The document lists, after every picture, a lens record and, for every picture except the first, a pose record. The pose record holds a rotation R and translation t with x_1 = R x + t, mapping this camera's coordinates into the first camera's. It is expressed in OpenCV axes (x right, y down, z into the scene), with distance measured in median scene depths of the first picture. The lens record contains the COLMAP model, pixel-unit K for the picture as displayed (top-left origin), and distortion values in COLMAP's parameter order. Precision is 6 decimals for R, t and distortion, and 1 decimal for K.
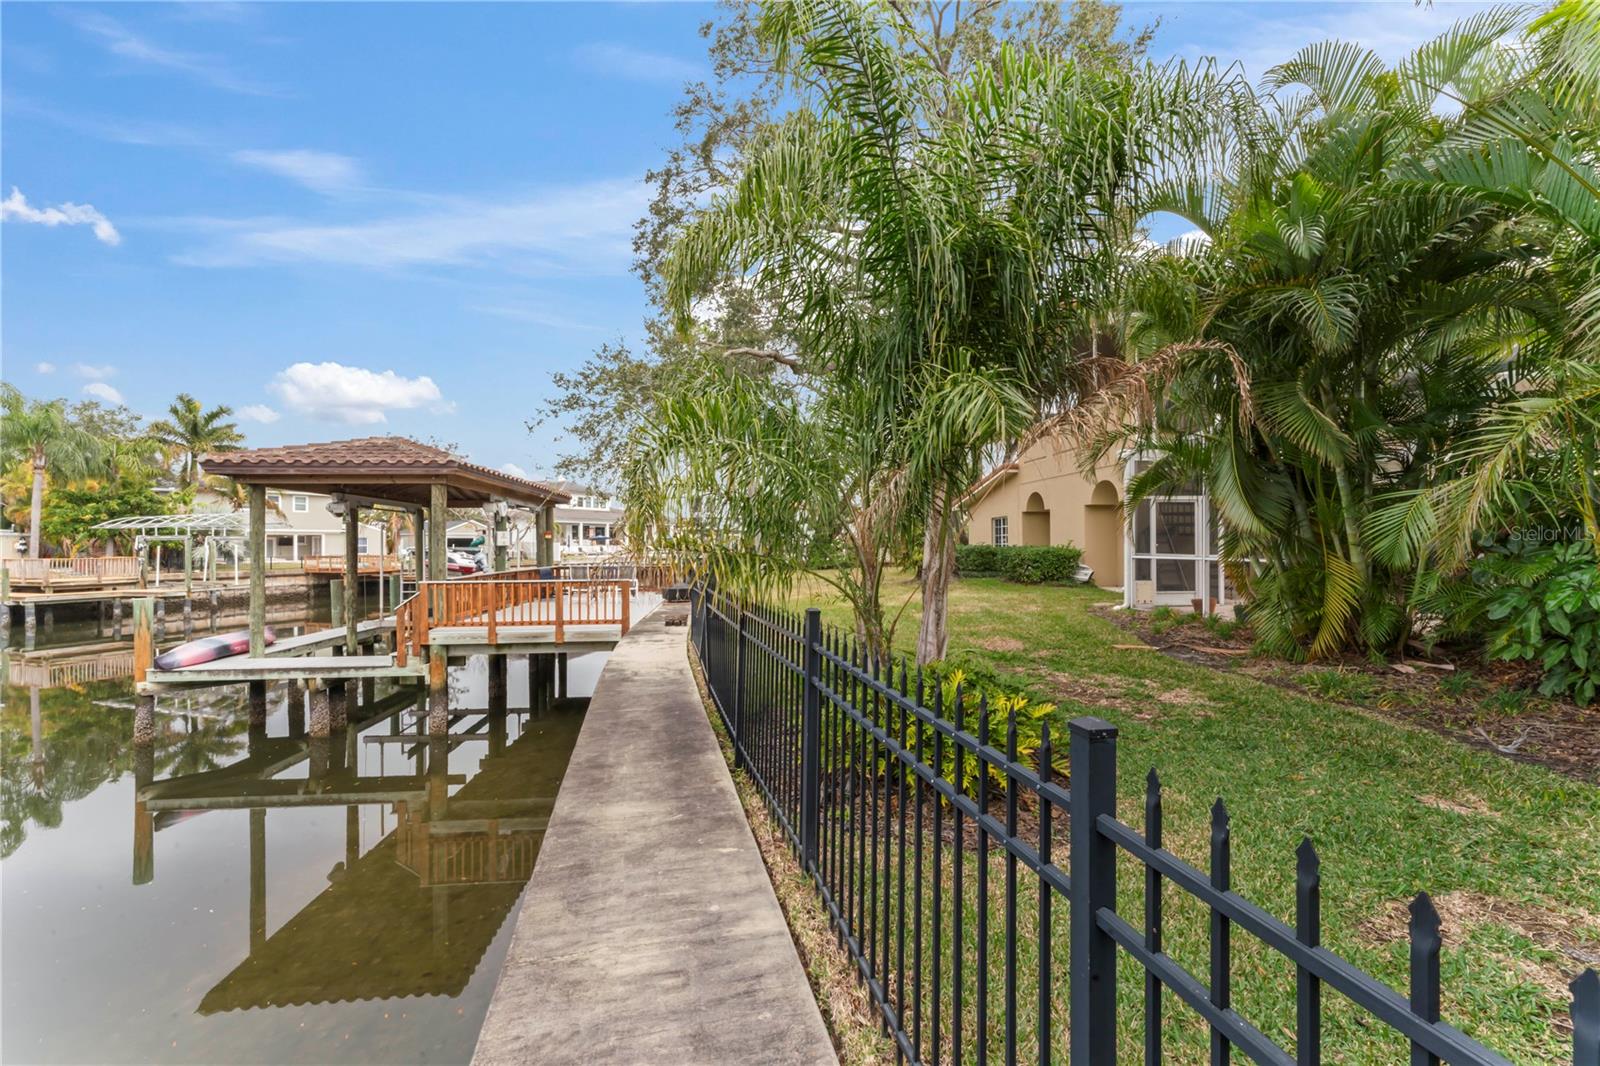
lens RADIAL K [[648.4, 0, 802.3], [0, 648.4, 541.9], [0, 0, 1]] dist [0.003473, 0.000703]
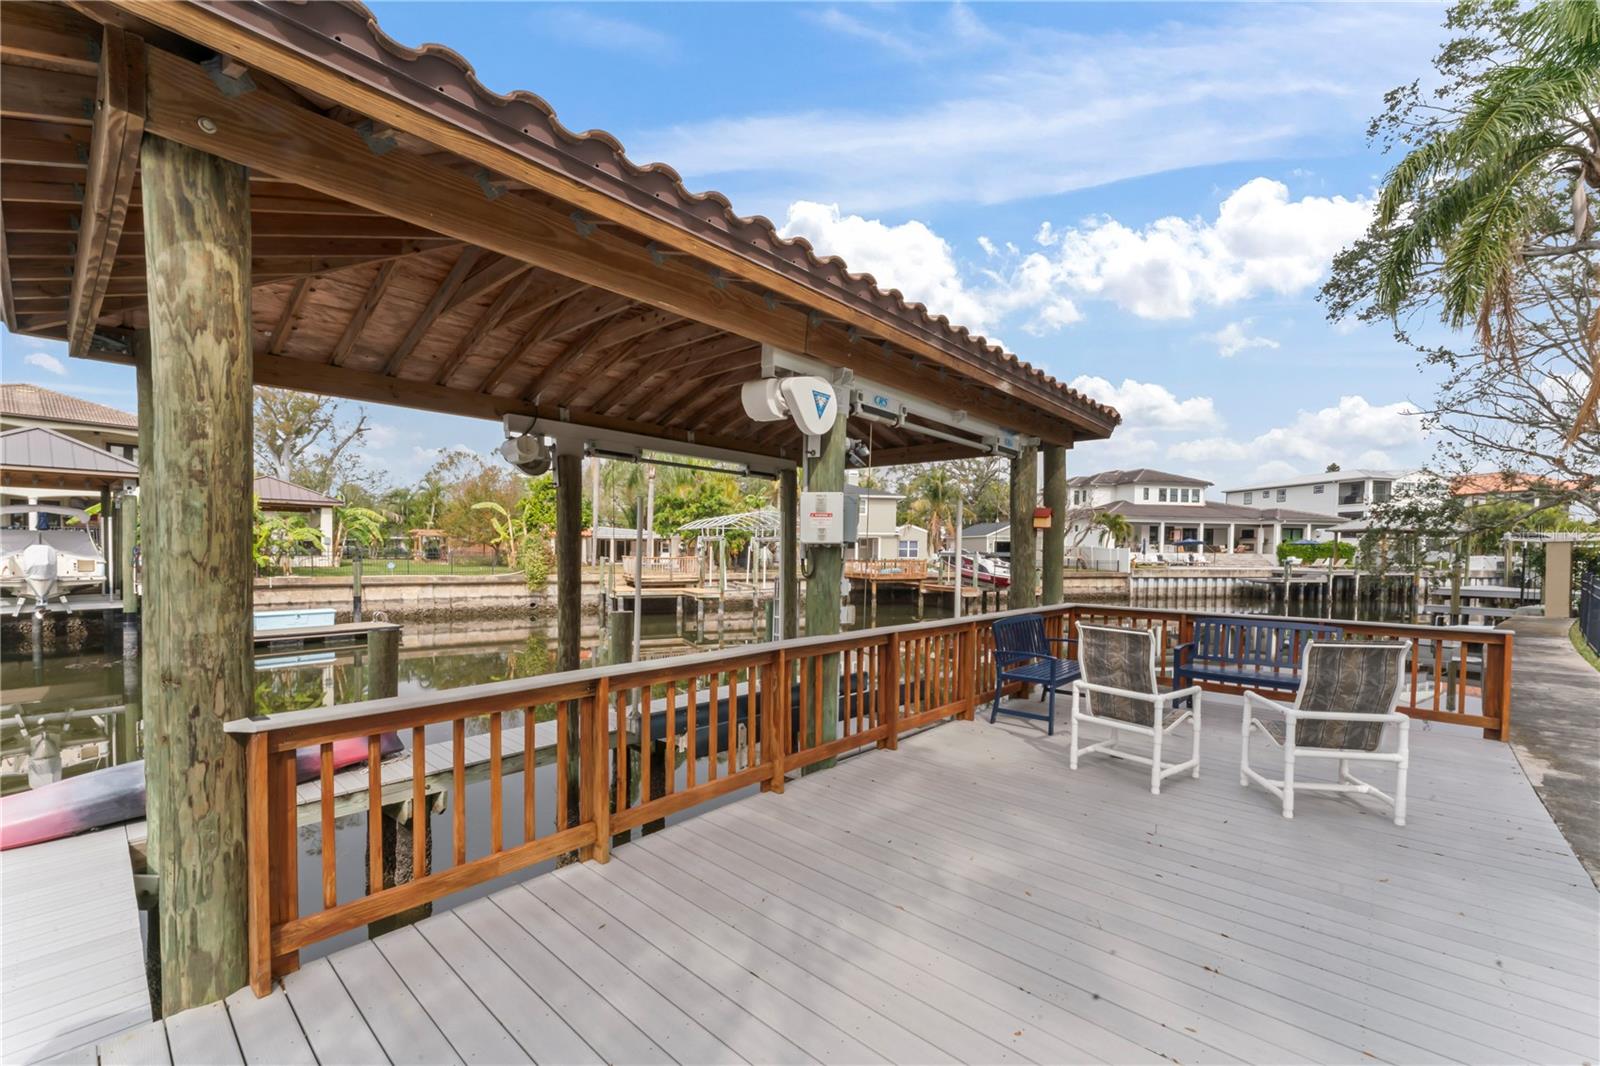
lens RADIAL K [[648.4, 0, 805.1], [0, 648.4, 544.9], [0, 0, 1]] dist [0.003473, 0.000703]
pose [[0.670884, 0.005377, -0.741543, -0.082139], [-0.009644, 0.999952, -0.001475, 0.002610], [0.741500, 0.008141, 0.670904, 0.256123]]
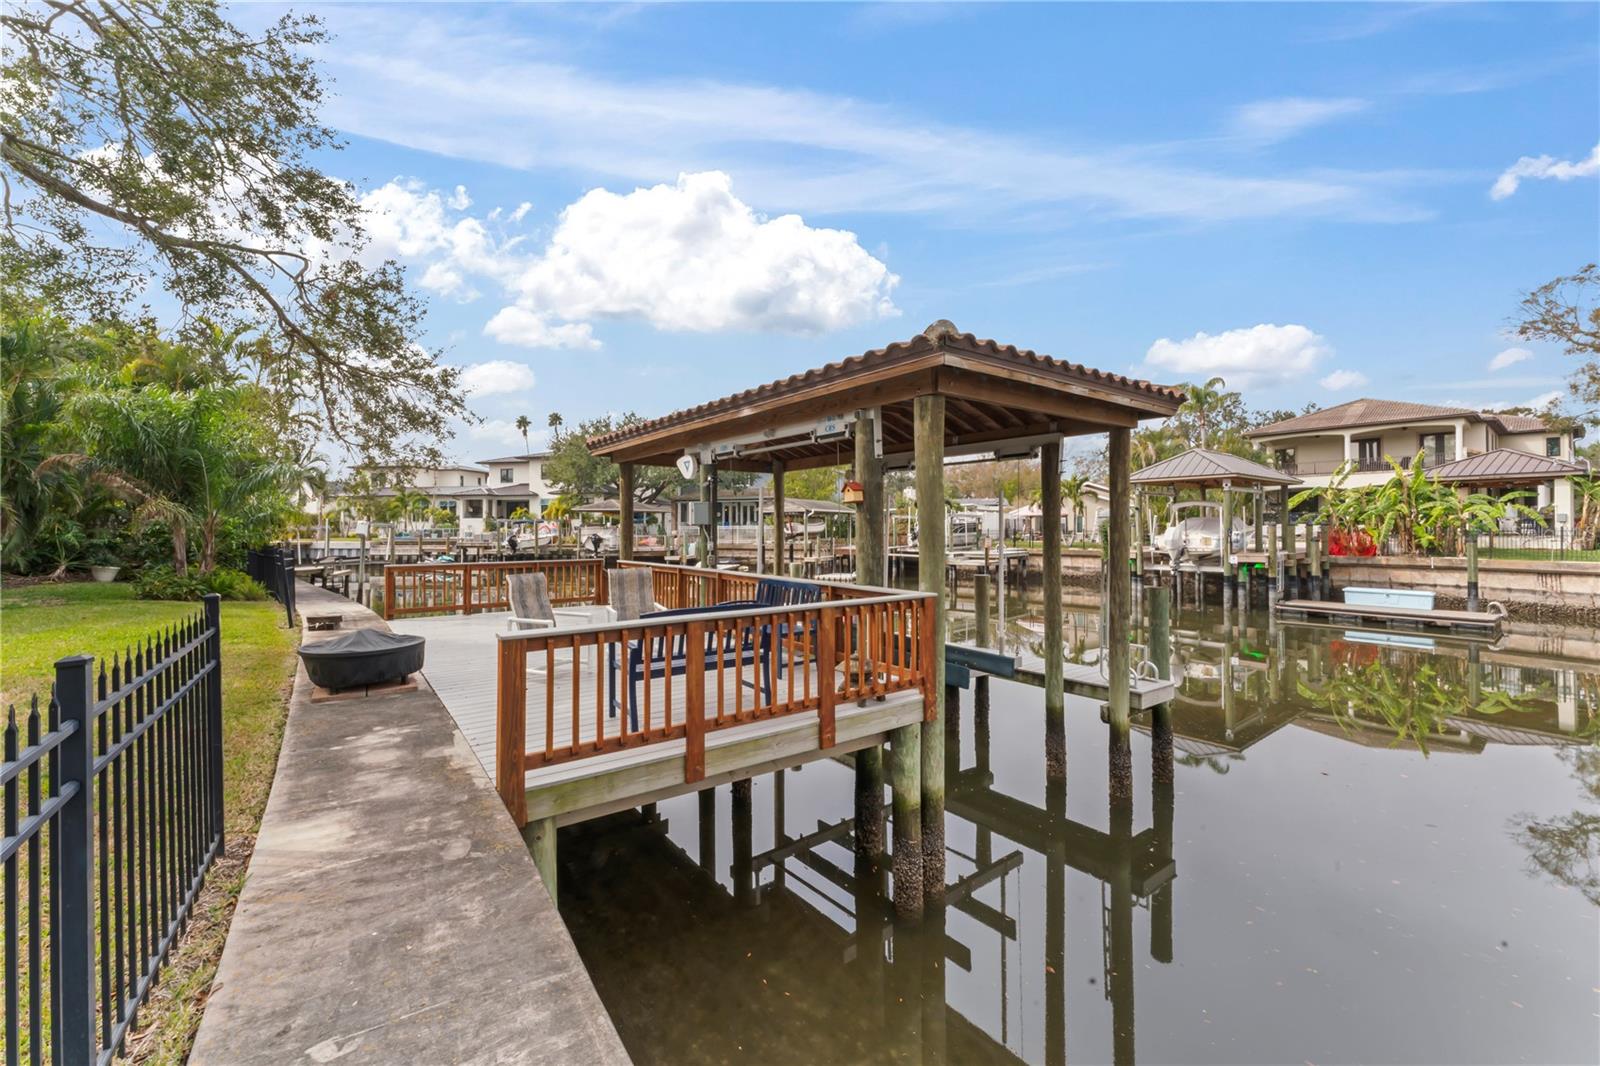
lens RADIAL K [[648.4, 0, 793.5], [0, 648.4, 527.5], [0, 0, 1]] dist [0.003473, 0.000703]
pose [[-0.862772, 0.006441, -0.505553, -0.016796], [0.010507, 0.999931, -0.005192, 0.015375], [0.505485, -0.009791, -0.862780, 1.163573]]
